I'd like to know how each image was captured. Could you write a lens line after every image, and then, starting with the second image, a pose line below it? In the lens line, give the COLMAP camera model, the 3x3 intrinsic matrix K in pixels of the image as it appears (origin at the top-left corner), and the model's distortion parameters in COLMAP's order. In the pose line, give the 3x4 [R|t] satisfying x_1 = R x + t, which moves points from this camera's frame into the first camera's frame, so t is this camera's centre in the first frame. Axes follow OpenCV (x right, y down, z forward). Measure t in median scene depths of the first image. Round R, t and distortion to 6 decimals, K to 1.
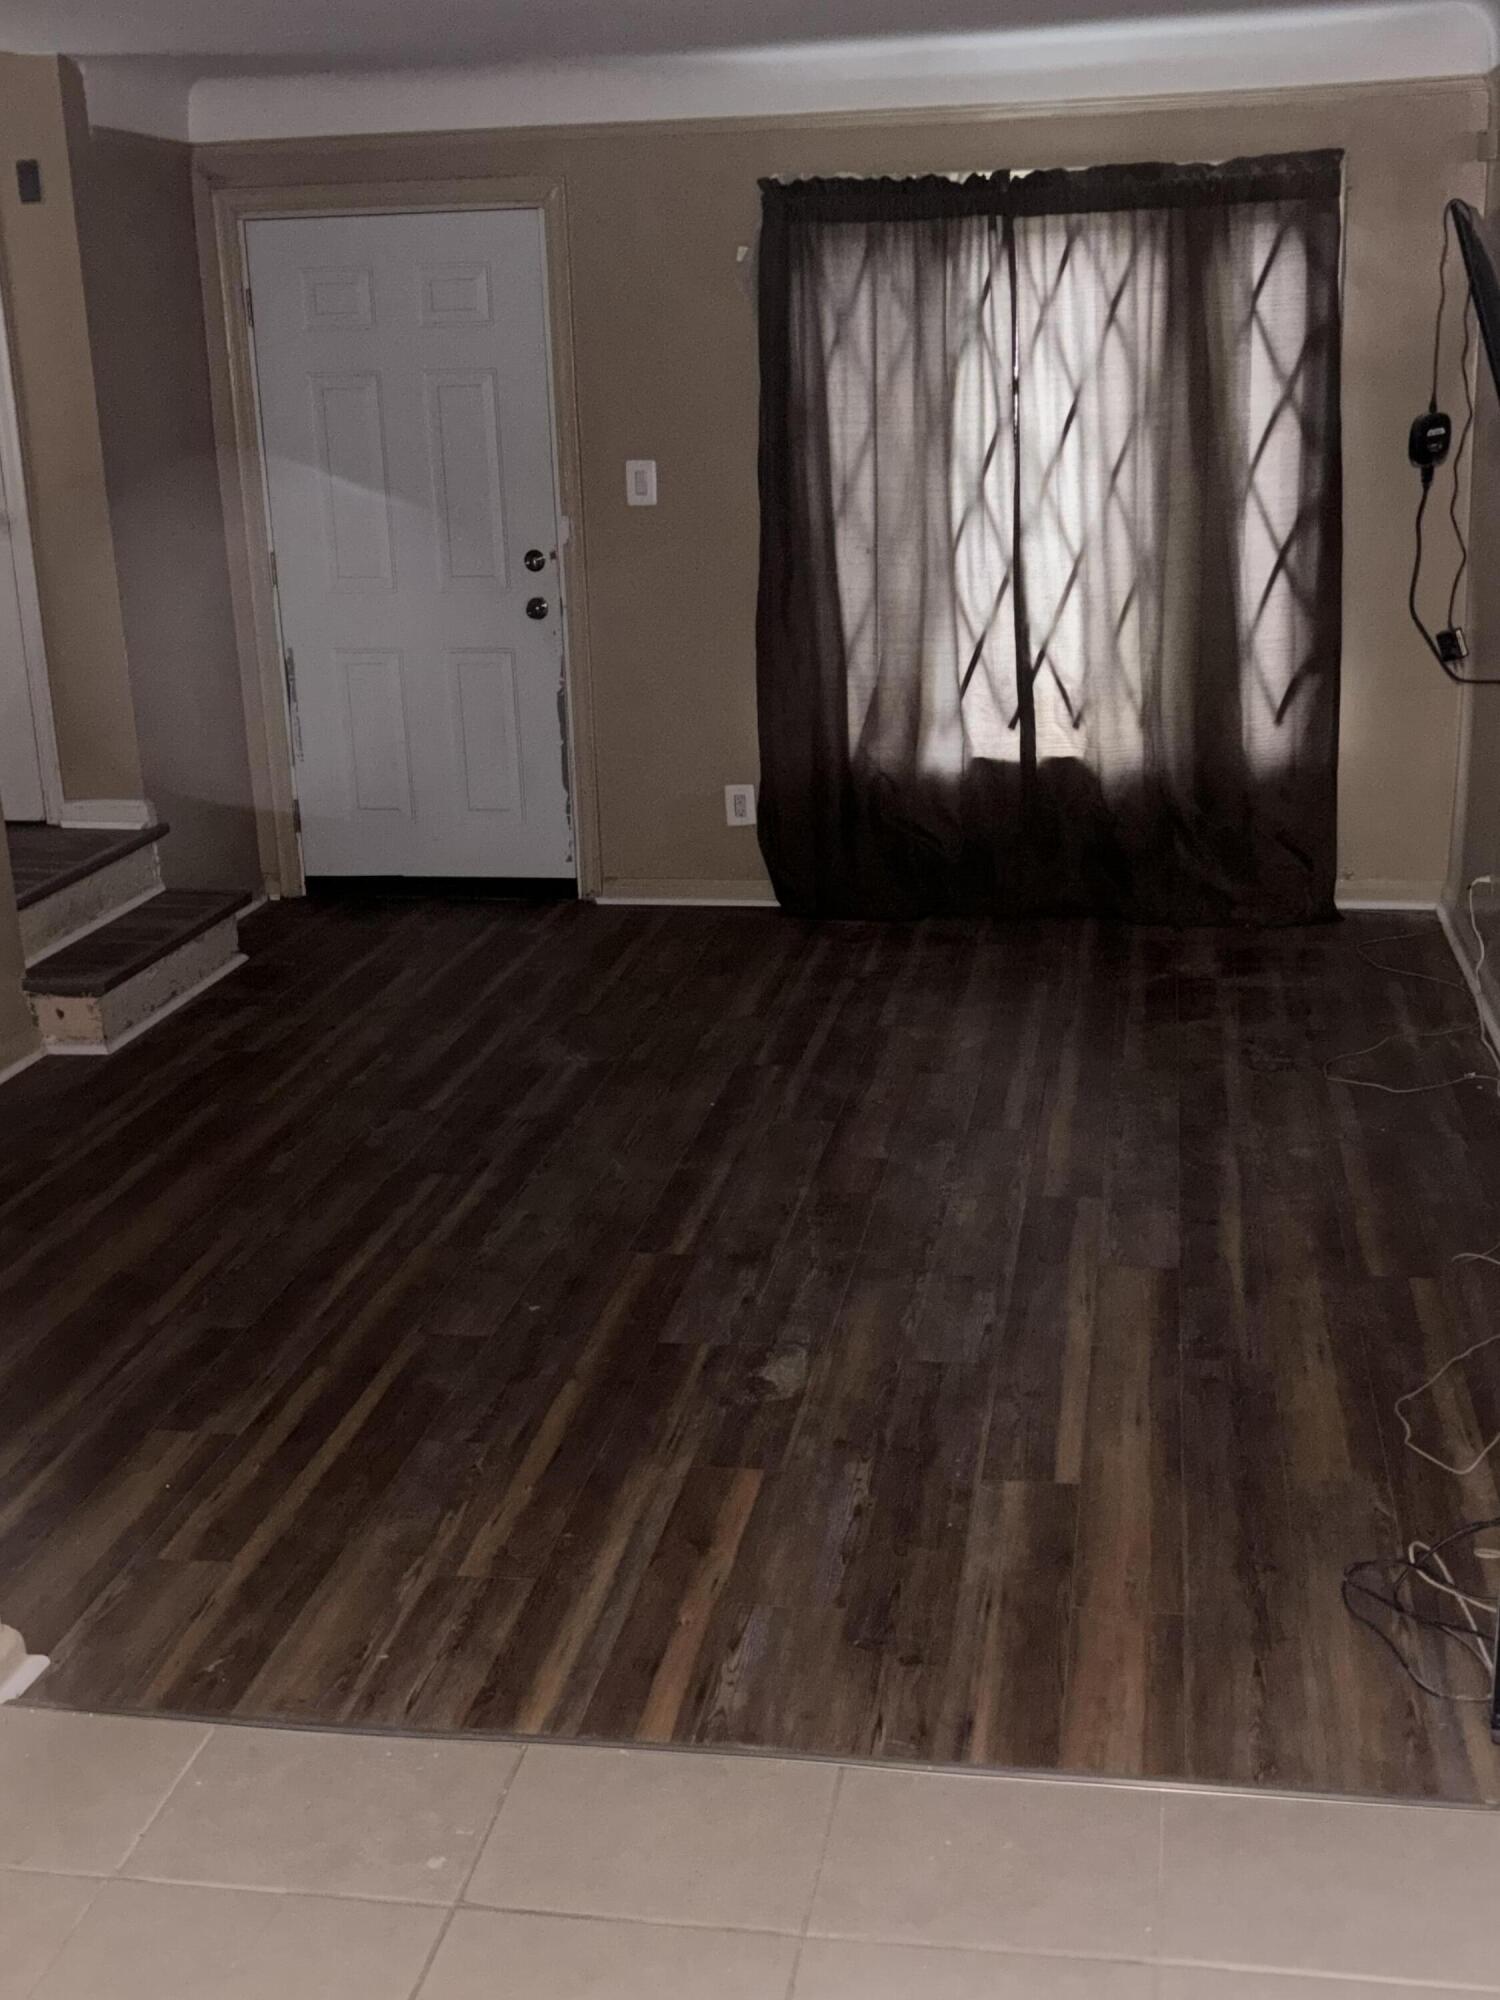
lens RADIAL K [[2328.1, 0, 750.0], [0, 2328.1, 1000.0], [0, 0, 1]] dist [0.007774, 0.000890]
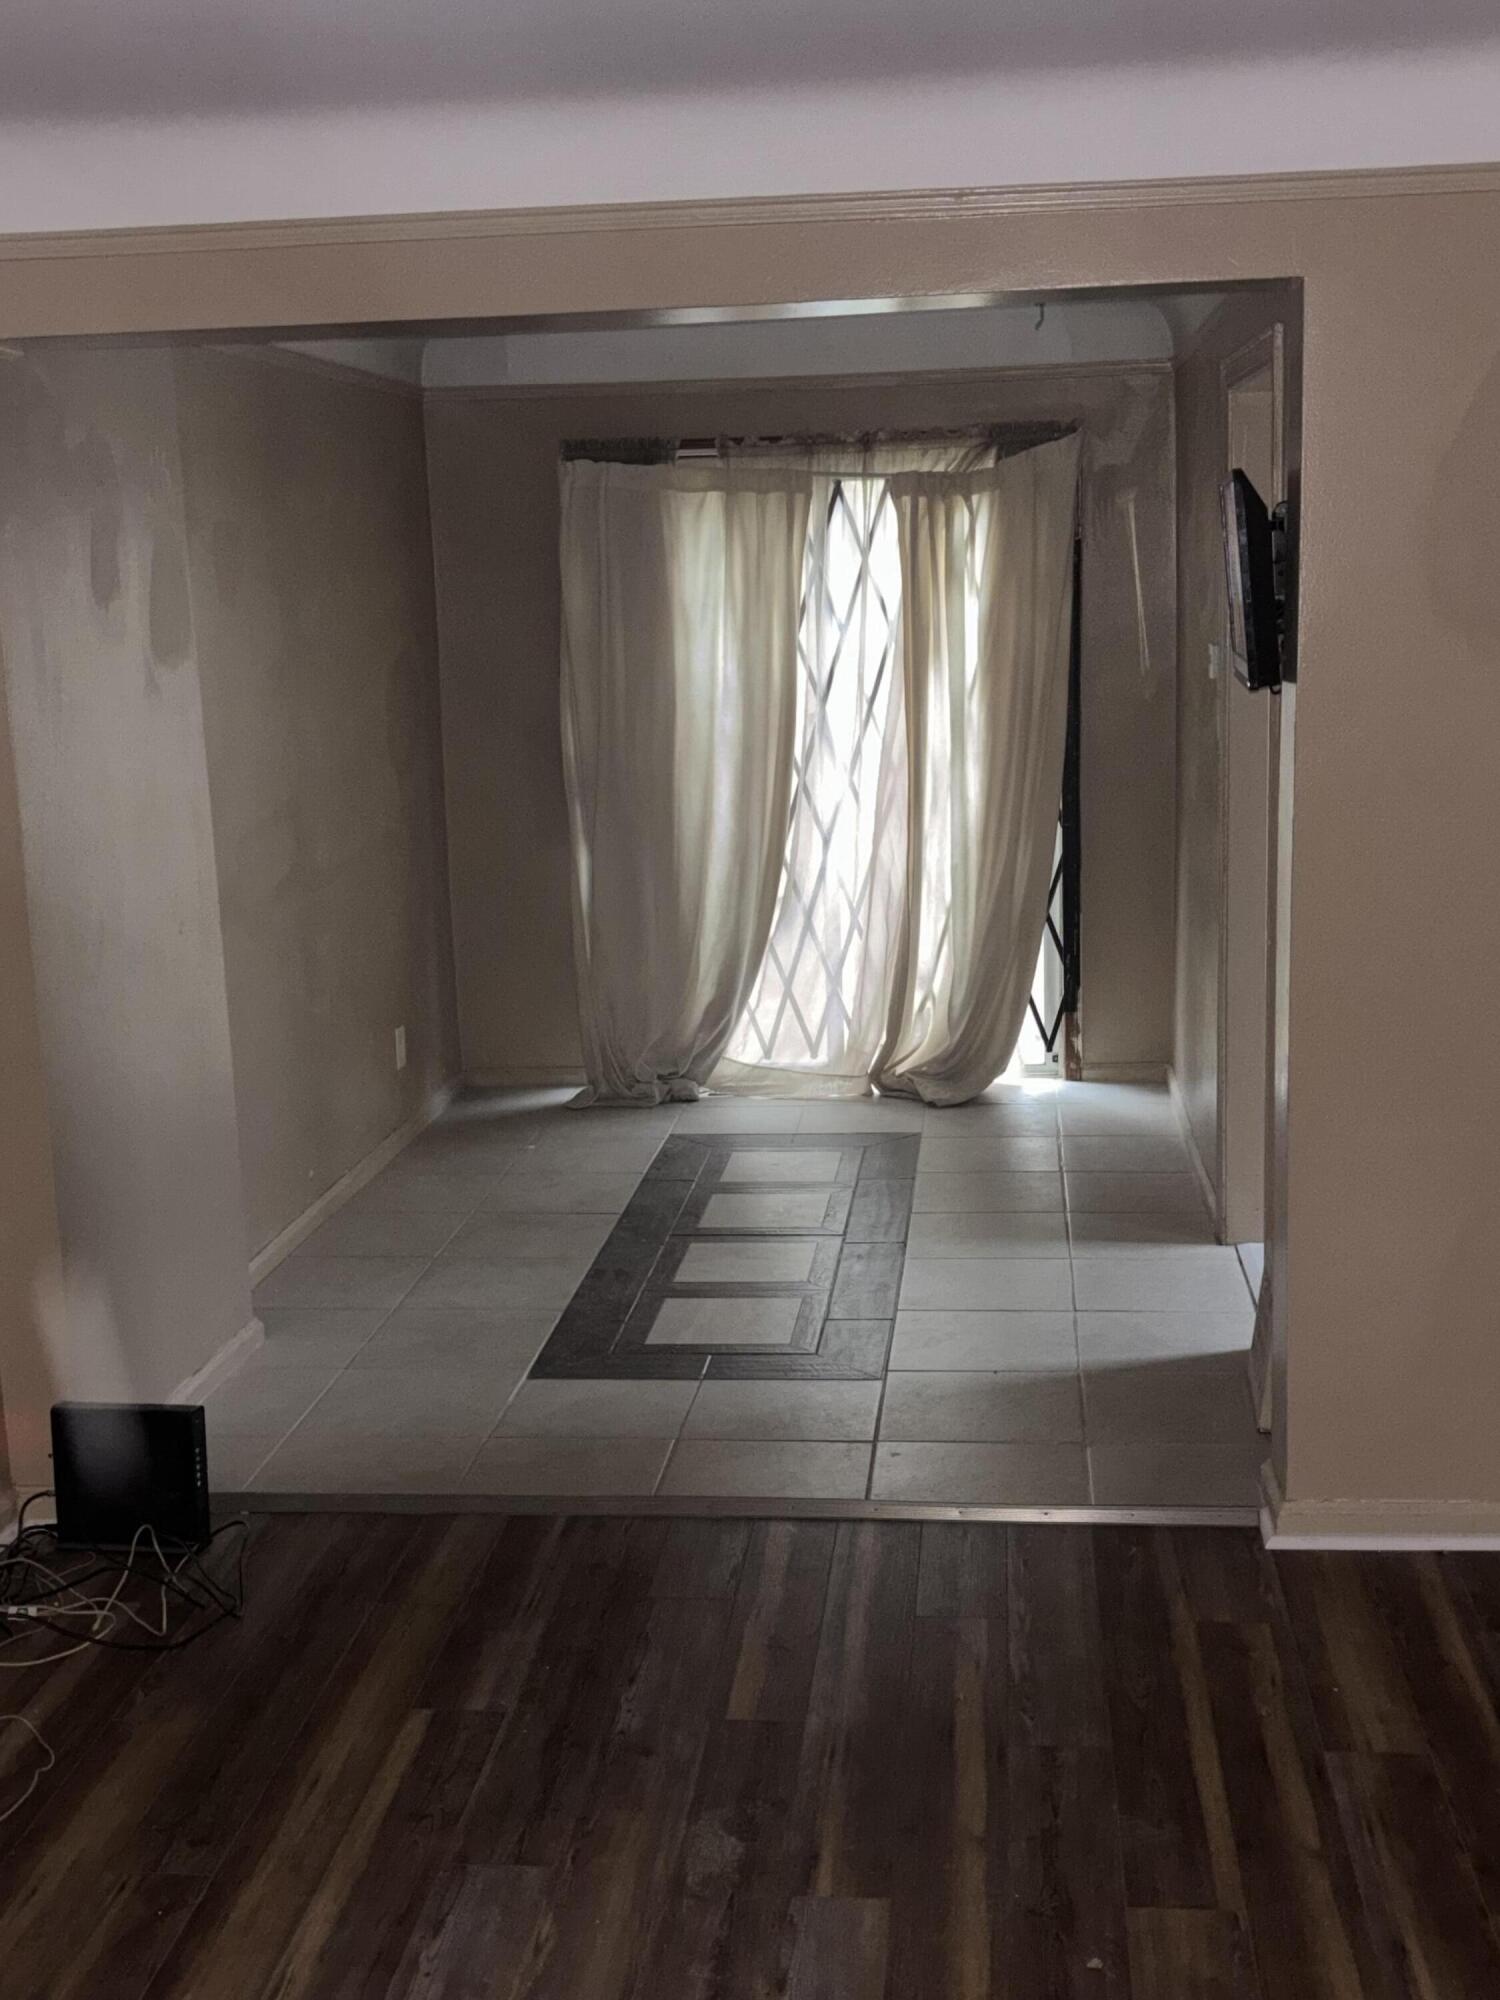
lens RADIAL K [[2328.1, 0, 750.0], [0, 2328.1, 1000.0], [0, 0, 1]] dist [0.007774, 0.000890]
pose [[-0.996040, 0.071254, -0.053165, 0.026327], [0.040529, 0.896194, 0.441807, -0.492281], [0.079127, 0.437903, -0.895533, 1.727097]]
